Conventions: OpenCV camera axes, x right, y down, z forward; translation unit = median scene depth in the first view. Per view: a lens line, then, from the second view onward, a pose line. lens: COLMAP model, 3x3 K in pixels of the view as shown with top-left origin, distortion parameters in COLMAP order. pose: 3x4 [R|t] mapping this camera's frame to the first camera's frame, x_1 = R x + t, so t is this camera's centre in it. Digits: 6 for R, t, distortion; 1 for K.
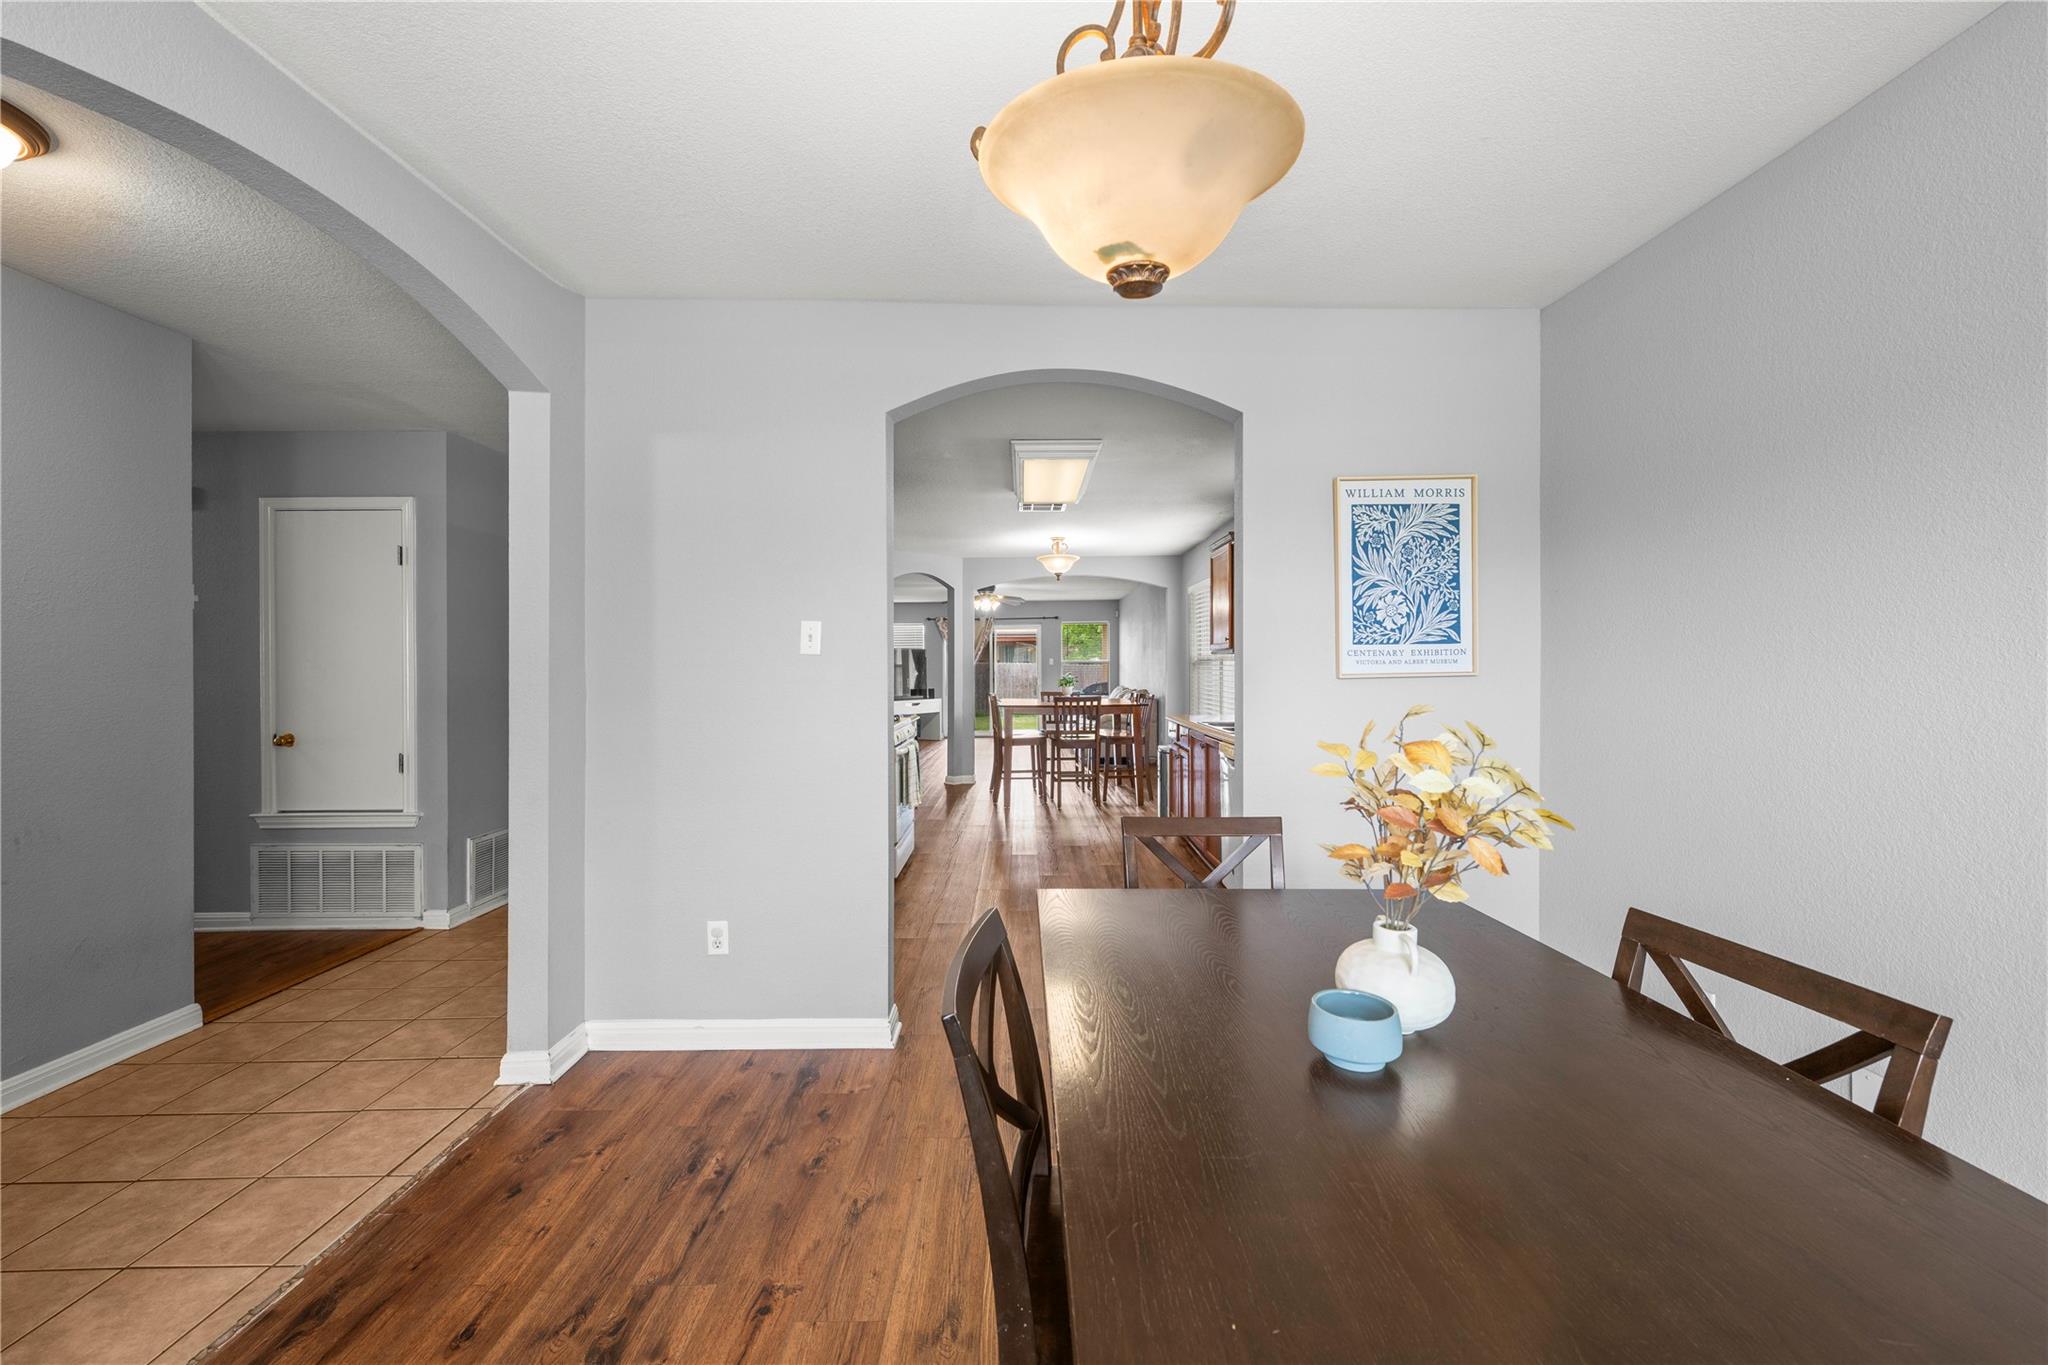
lens RADIAL K [[807.8, 0, 1020.6], [0, 807.8, 662.2], [0, 0, 1]] dist [0.003011, -0.001265]
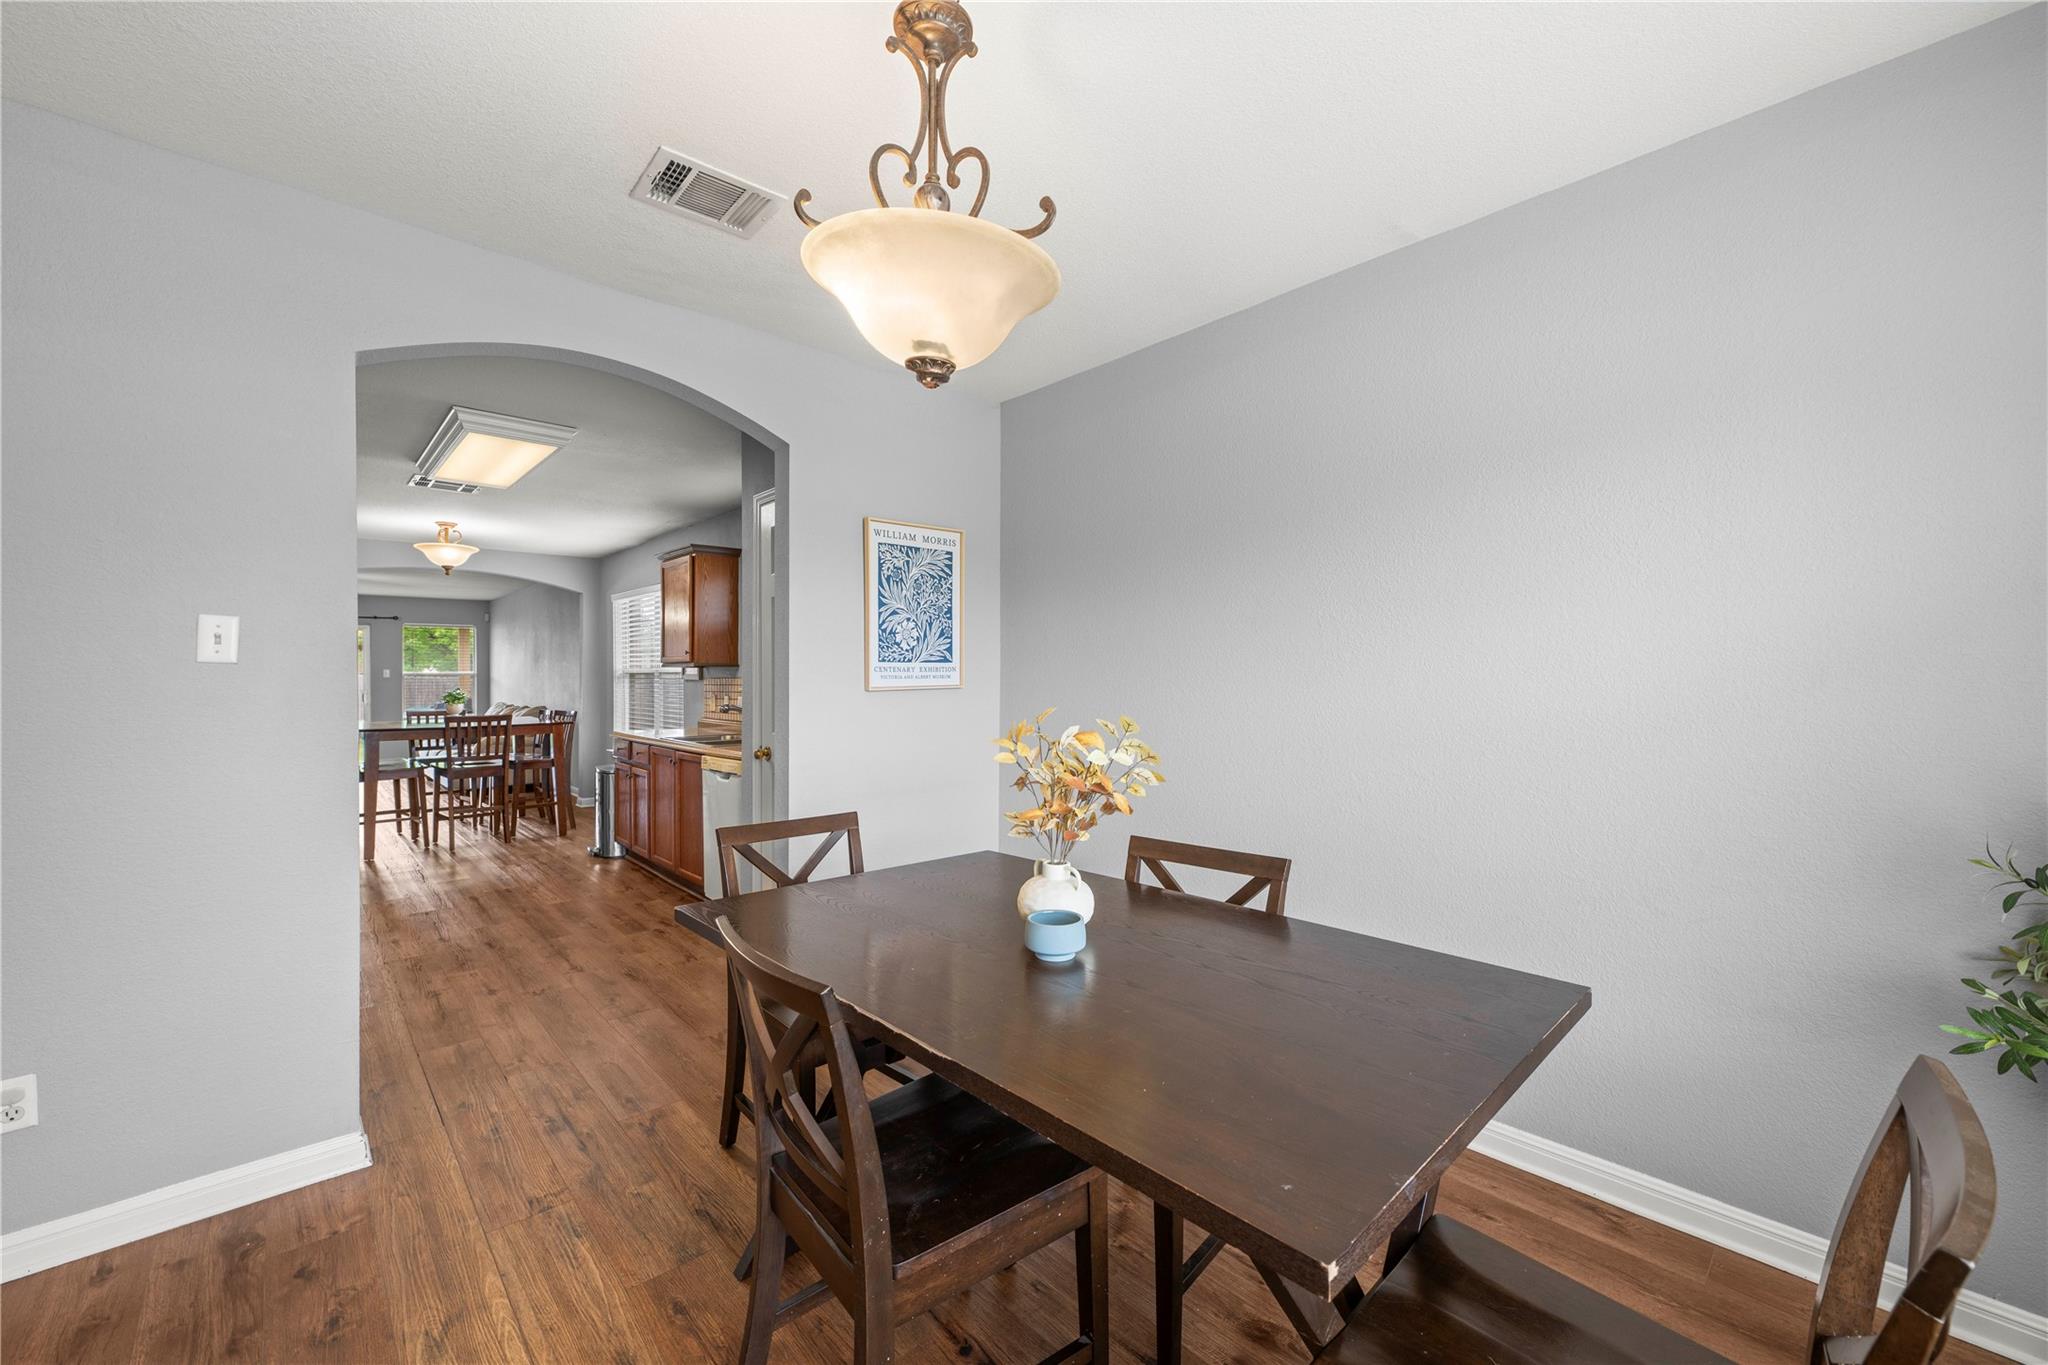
lens RADIAL K [[807.8, 0, 1028.1], [0, 807.8, 686.7], [0, 0, 1]] dist [0.003011, -0.001265]
pose [[0.731270, -0.004140, 0.682076, -0.231341], [-0.005403, 0.999915, 0.011863, -0.000872], [-0.682067, -0.012361, 0.731185, -0.006225]]
